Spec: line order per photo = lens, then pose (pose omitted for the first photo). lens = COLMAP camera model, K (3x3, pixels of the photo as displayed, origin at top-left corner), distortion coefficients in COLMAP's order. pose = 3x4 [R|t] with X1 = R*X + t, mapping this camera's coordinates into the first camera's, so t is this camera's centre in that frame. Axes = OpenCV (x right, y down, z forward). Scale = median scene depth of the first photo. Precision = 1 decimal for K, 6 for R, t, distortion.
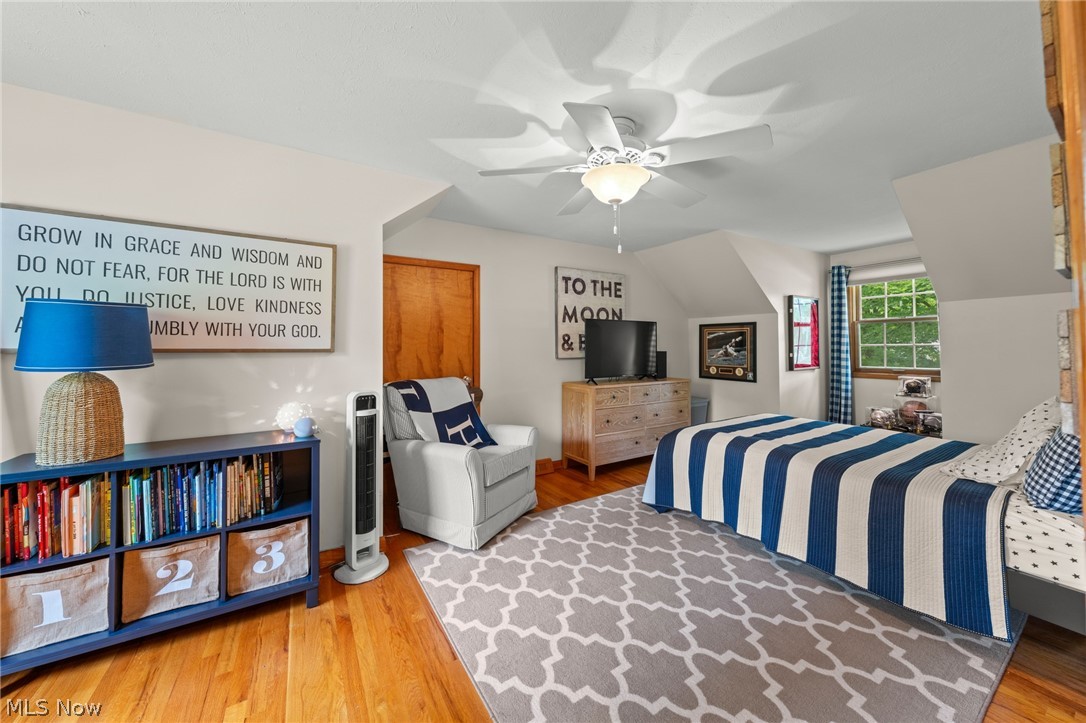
lens RADIAL K [[379.6, 0, 540.2], [0, 379.6, 358.2], [0, 0, 1]] dist [-0.001950, -0.000111]
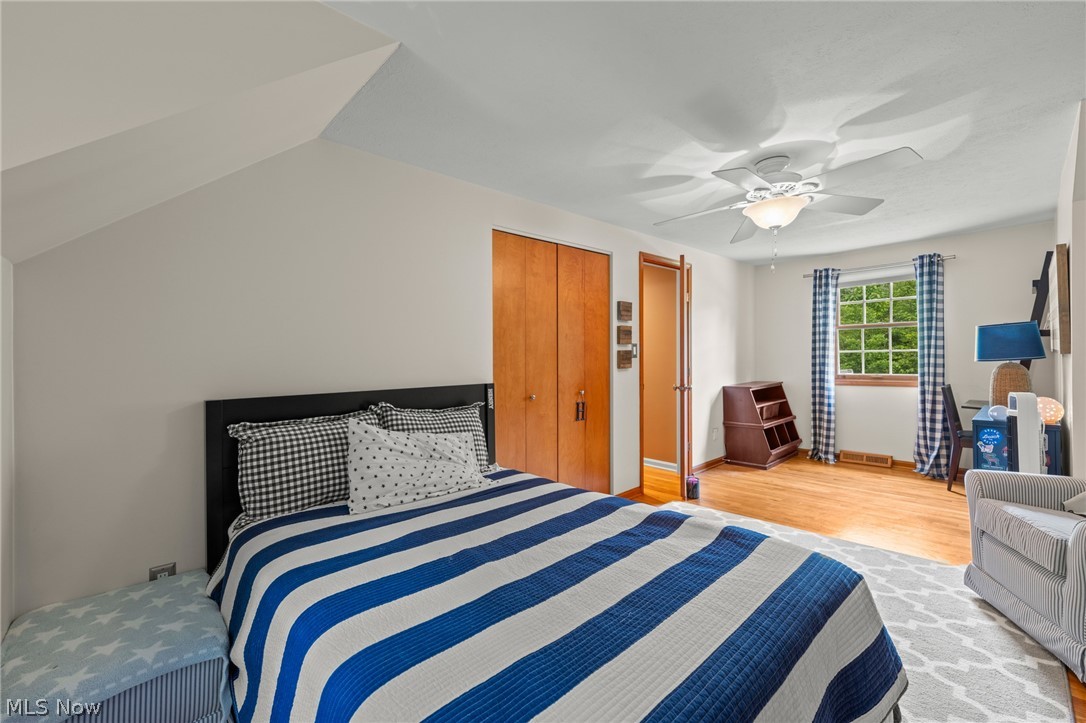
lens RADIAL K [[480.1, 0, 543.5], [0, 480.1, 369.7], [0, 0, 1]] dist [0.001272, -0.000227]
pose [[-0.977955, 0.033268, -0.206151, 0.842008], [0.026589, 0.999031, 0.035086, -0.032189], [0.207118, 0.028831, -0.977891, 1.613144]]
